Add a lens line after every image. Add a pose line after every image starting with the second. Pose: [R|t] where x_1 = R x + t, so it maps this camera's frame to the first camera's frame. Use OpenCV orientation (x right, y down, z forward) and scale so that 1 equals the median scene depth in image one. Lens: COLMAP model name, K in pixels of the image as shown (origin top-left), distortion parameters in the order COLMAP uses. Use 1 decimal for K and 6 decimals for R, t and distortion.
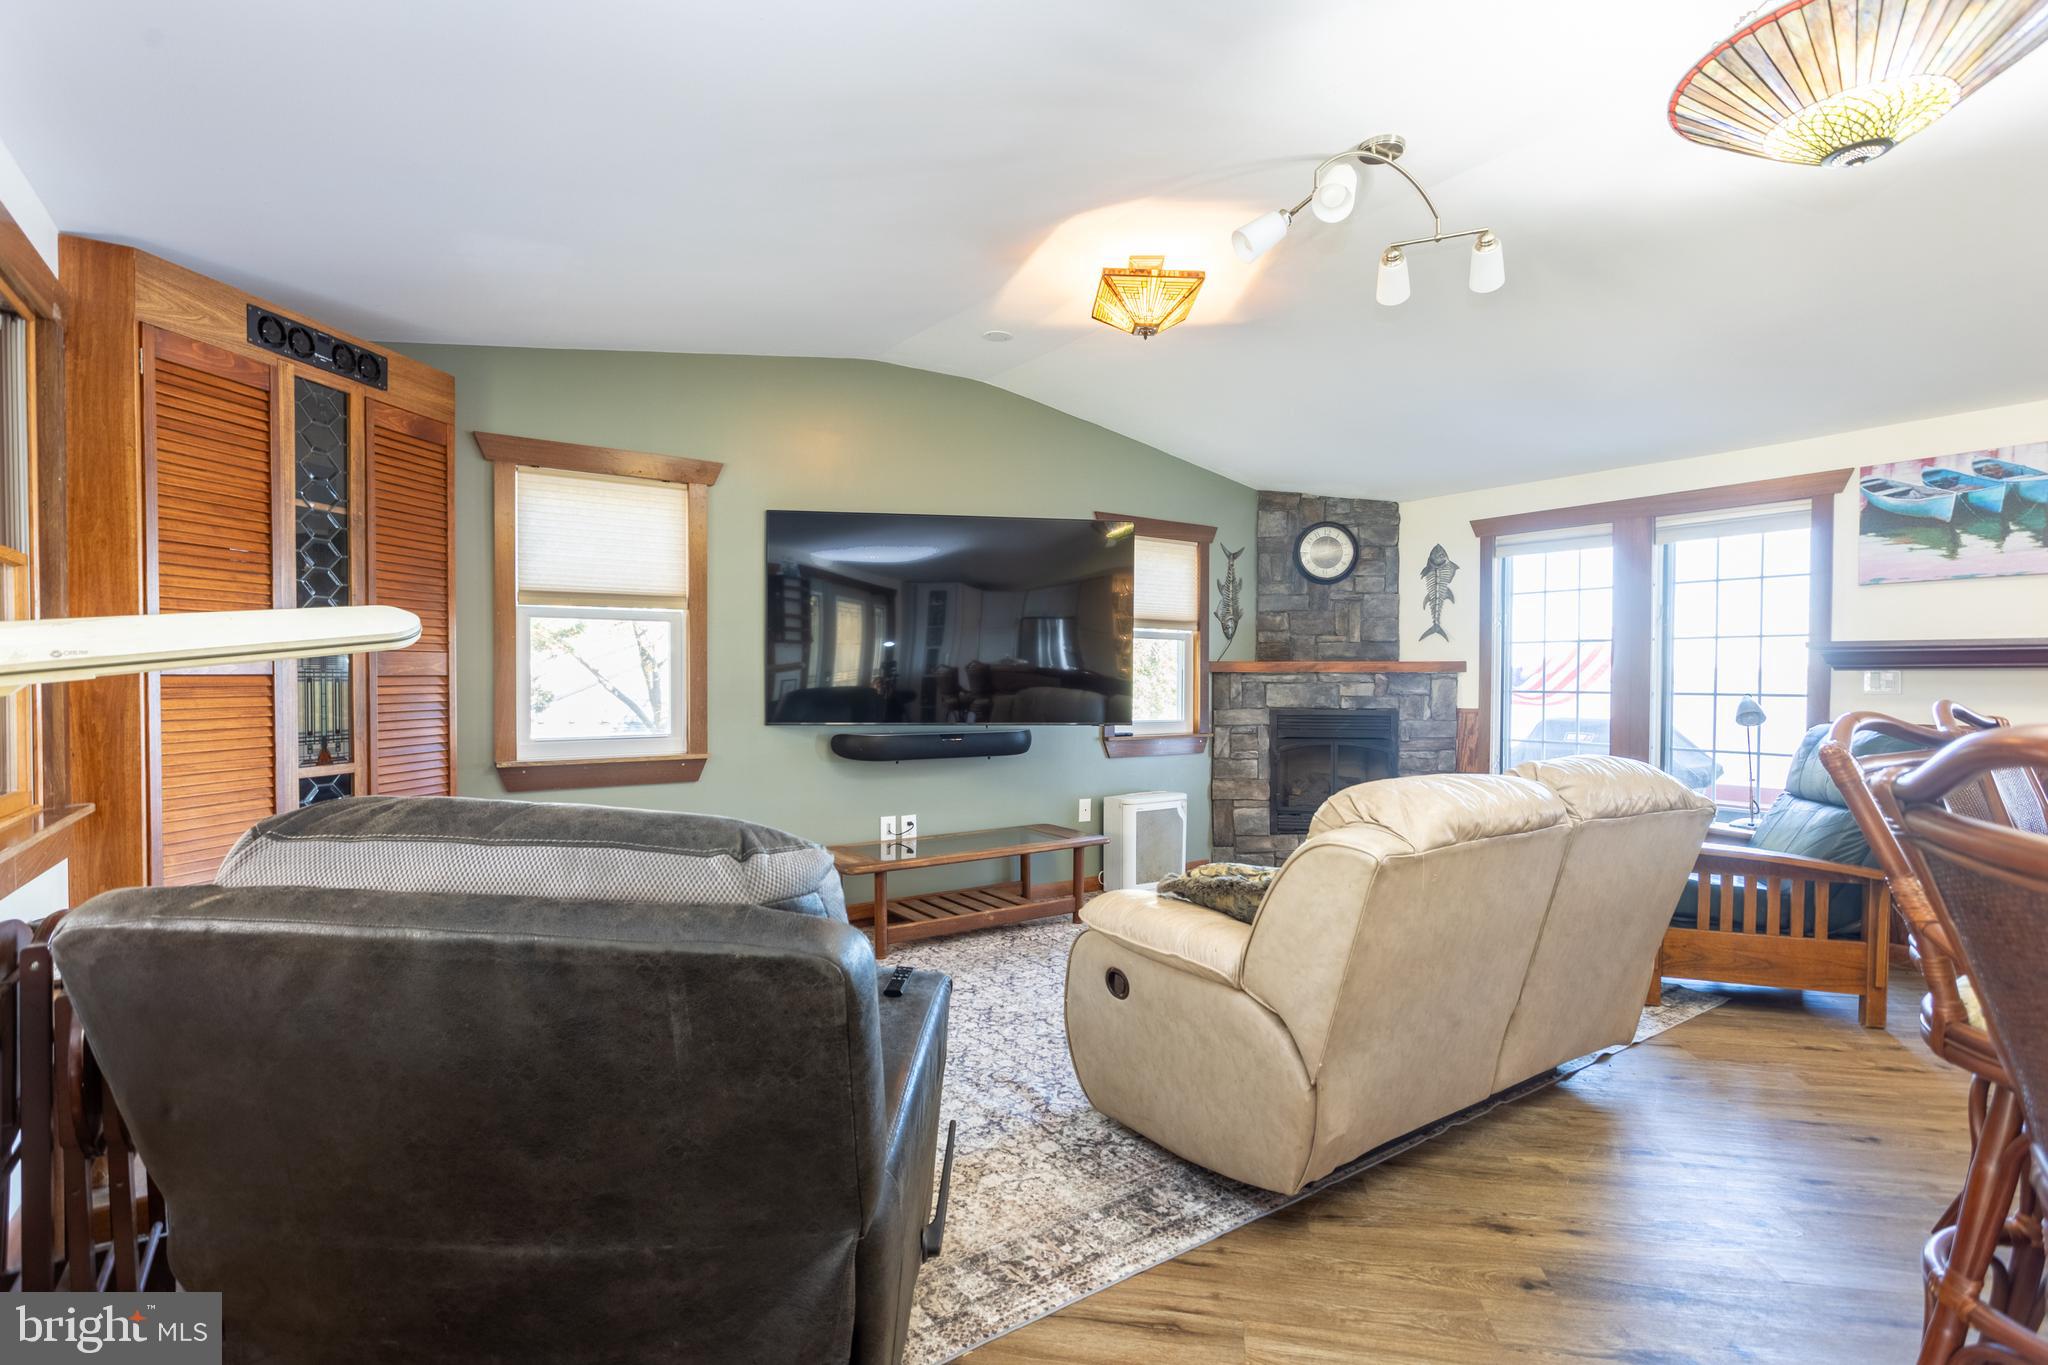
lens RADIAL K [[979.9, 0, 1030.3], [0, 979.9, 690.1], [0, 0, 1]] dist [-0.017040, 0.008275]
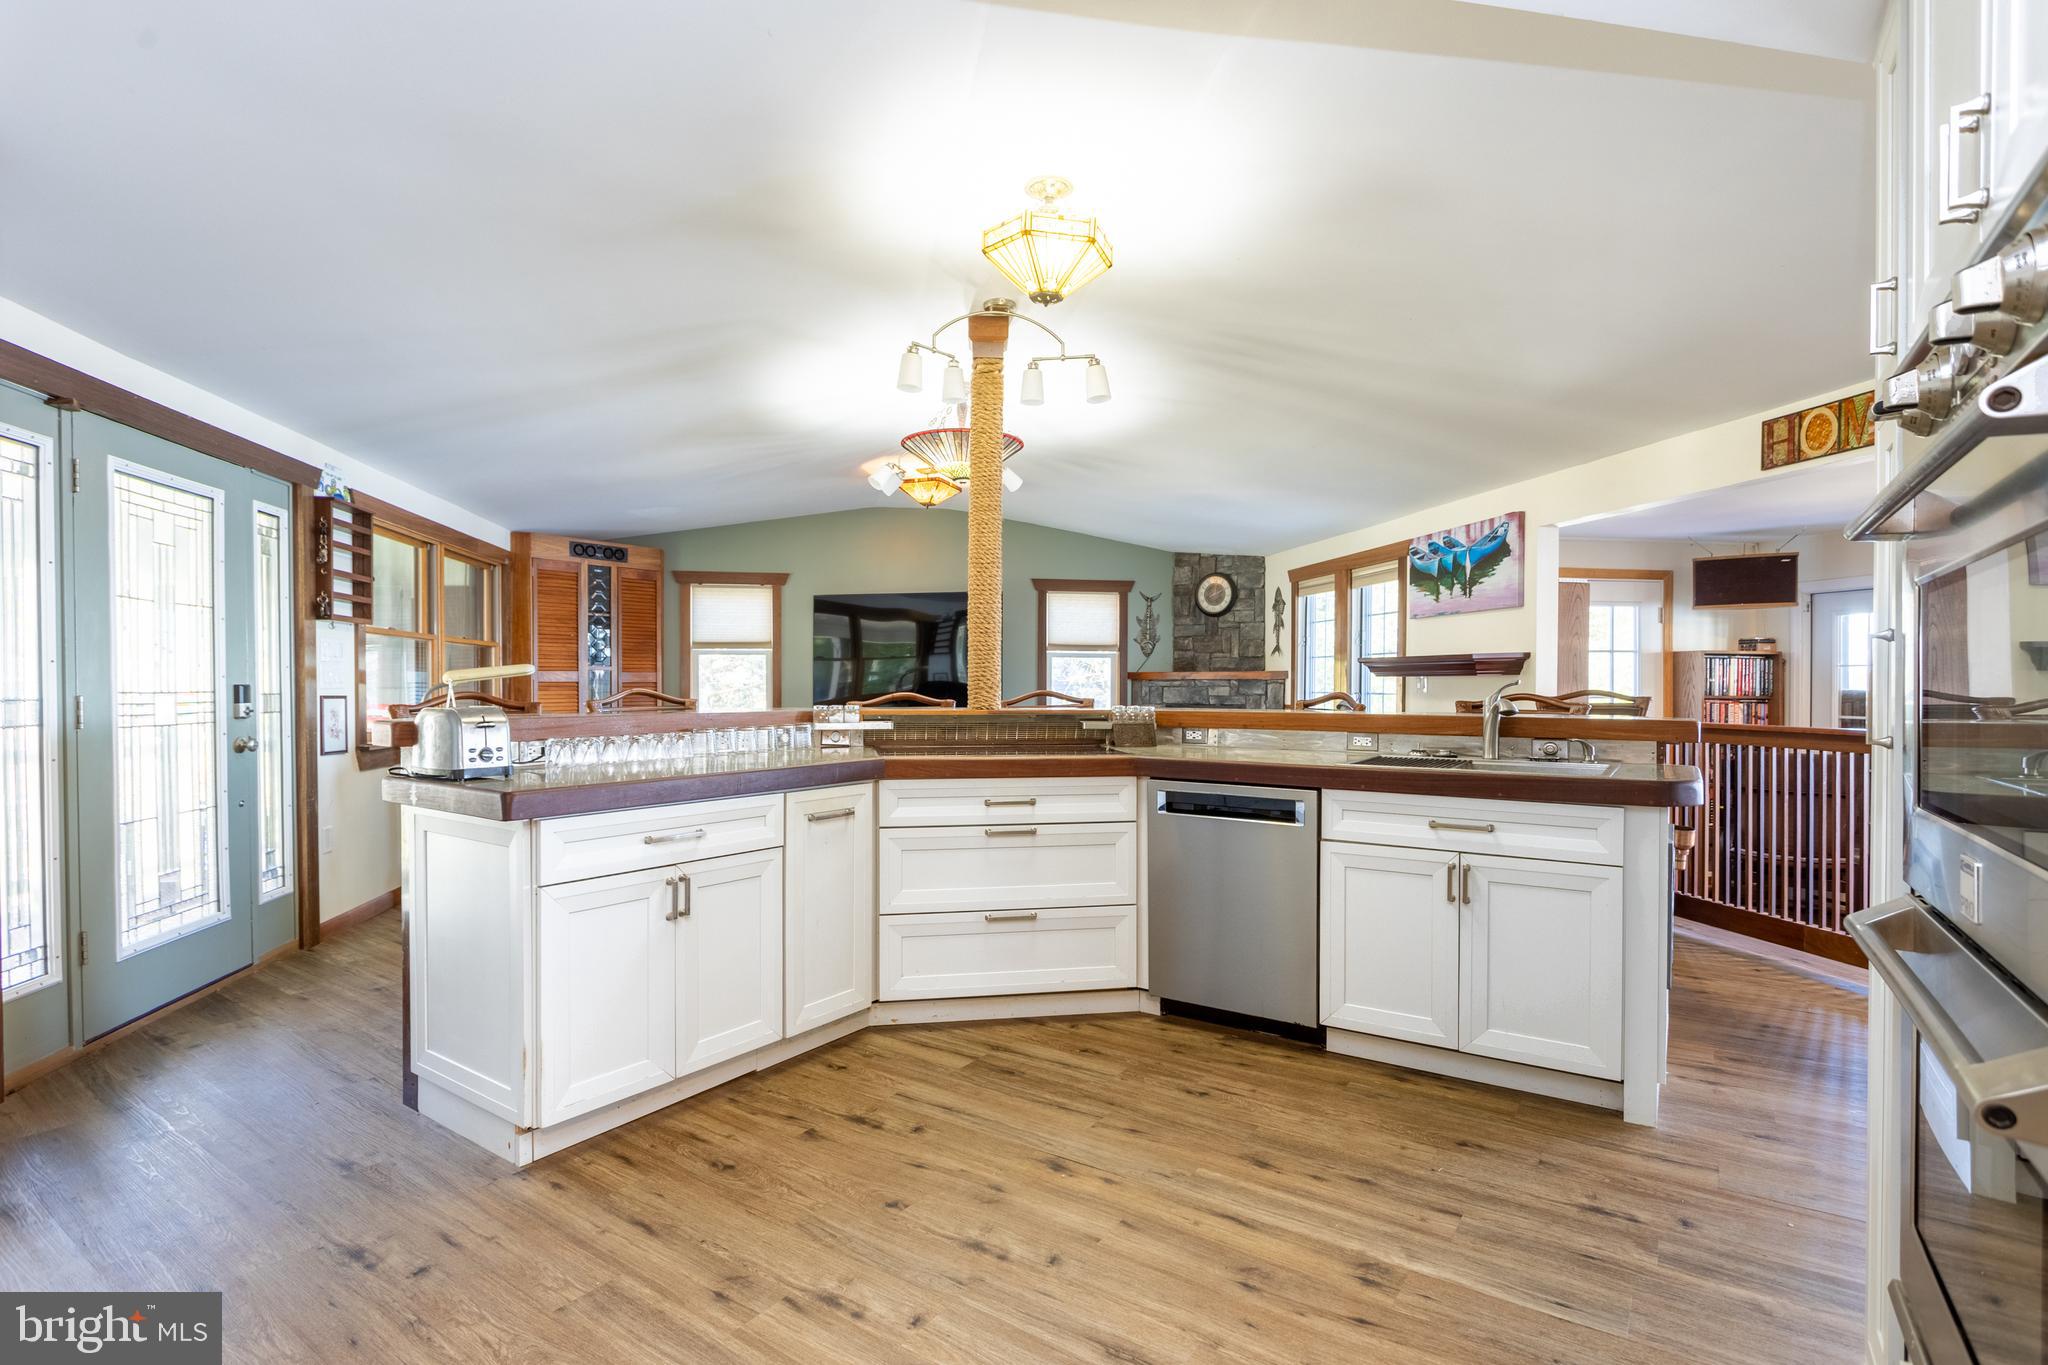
lens RADIAL K [[979.9, 0, 1030.3], [0, 979.9, 690.1], [0, 0, 1]] dist [-0.017040, 0.008275]
pose [[0.910407, 0.001013, -0.413712, 0.953670], [-0.003933, 0.999973, -0.006207, 0.011740], [0.413695, 0.007278, 0.910387, -0.595405]]
